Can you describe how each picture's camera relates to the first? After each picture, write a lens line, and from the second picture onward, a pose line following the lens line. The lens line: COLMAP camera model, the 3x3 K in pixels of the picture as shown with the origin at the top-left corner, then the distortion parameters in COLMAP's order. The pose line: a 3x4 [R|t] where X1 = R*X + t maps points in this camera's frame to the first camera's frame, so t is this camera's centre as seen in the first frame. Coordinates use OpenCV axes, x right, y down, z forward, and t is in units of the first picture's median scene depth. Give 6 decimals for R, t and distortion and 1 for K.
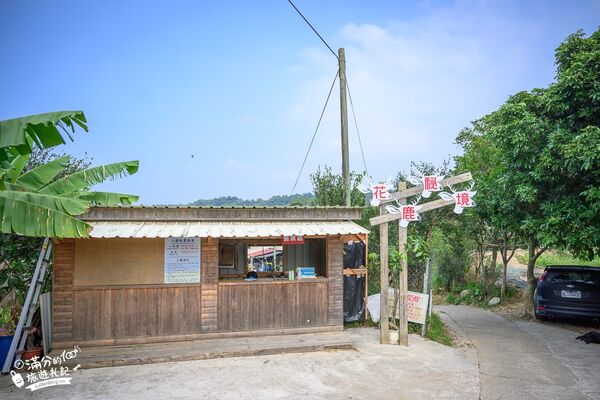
lens RADIAL K [[413.2, 0, 300.0], [0, 413.2, 200.0], [0, 0, 1]] dist [-0.026089, 0.005575]
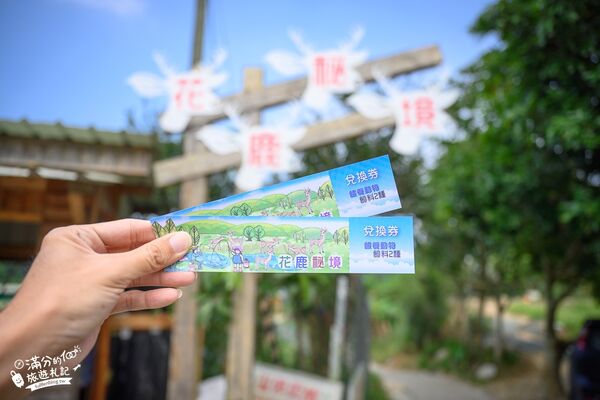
lens RADIAL K [[413.2, 0, 300.0], [0, 413.2, 200.0], [0, 0, 1]] dist [-0.026089, 0.005575]
pose [[0.998645, 0.030065, 0.042467, 0.279124], [-0.025029, 0.993108, -0.114503, 0.112159], [-0.045617, 0.113285, 0.992515, 0.657779]]
